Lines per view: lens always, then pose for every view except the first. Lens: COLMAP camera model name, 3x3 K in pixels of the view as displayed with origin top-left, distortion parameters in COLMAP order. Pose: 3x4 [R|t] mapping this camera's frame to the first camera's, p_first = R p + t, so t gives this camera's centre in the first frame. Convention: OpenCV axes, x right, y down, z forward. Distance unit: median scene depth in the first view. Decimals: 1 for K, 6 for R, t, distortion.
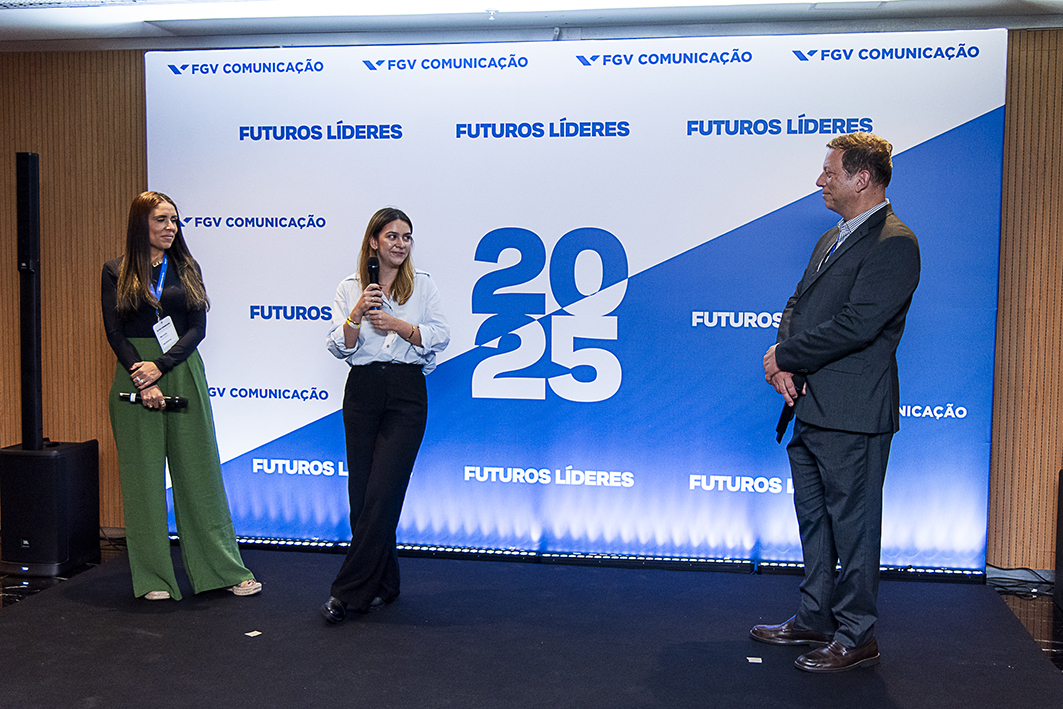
lens RADIAL K [[1198.3, 0, 532.9], [0, 1198.3, 362.9], [0, 0, 1]] dist [0.001014, 0.000000]
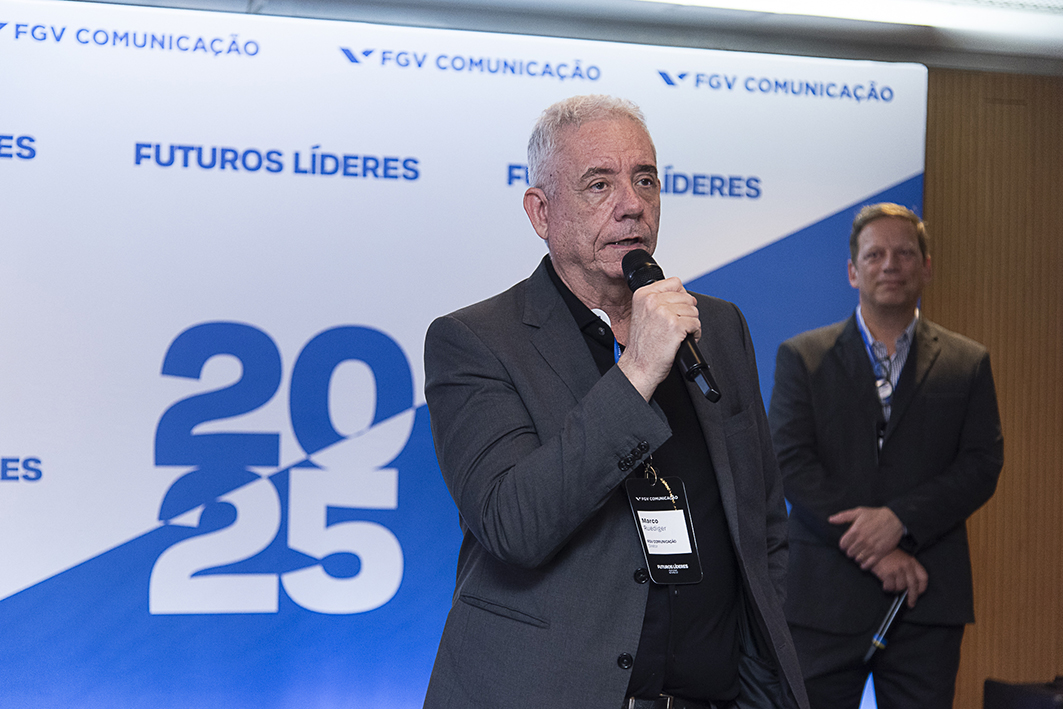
lens RADIAL K [[1999.7, 0, 530.3], [0, 1999.7, 356.2], [0, 0, 1]] dist [0.017072, 0.000000]
pose [[0.884353, 0.018886, 0.466437, -0.521541], [0.023783, 0.996061, -0.085423, -0.011595], [-0.466213, 0.086637, 0.880420, 0.092484]]
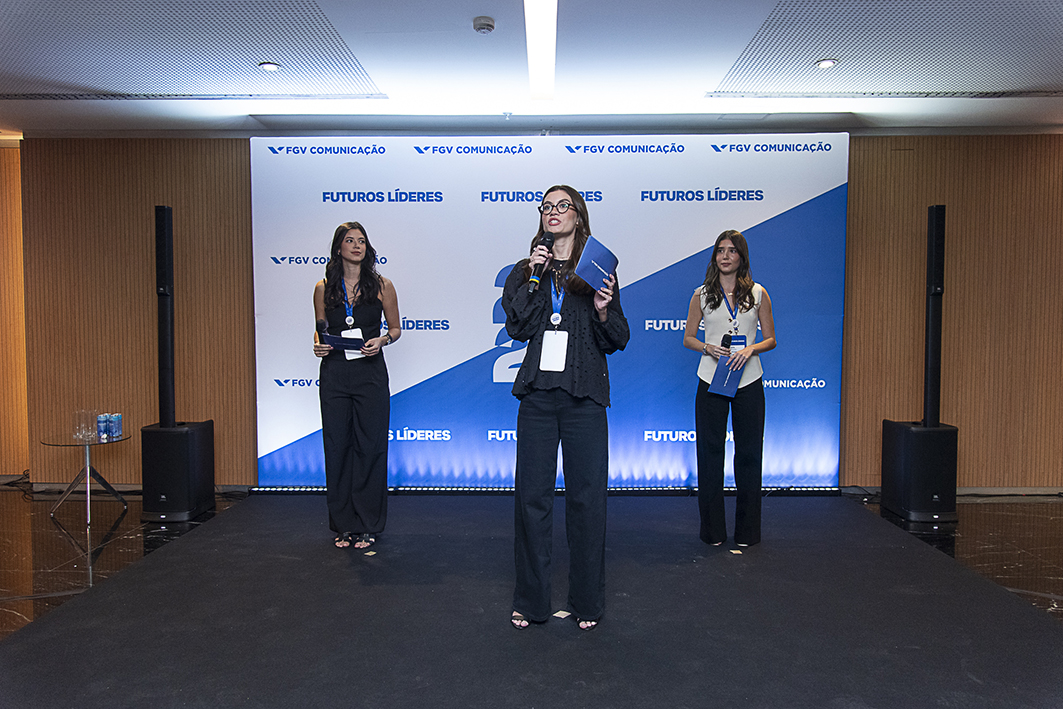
lens RADIAL K [[816.0, 0, 532.4], [0, 816.0, 345.1], [0, 0, 1]] dist [0.009692, -0.009025]
pose [[0.989022, -0.017837, 0.146689, -0.147048], [0.019736, 0.999739, -0.011503, -0.003139], [-0.146446, 0.014272, 0.989116, 0.025625]]
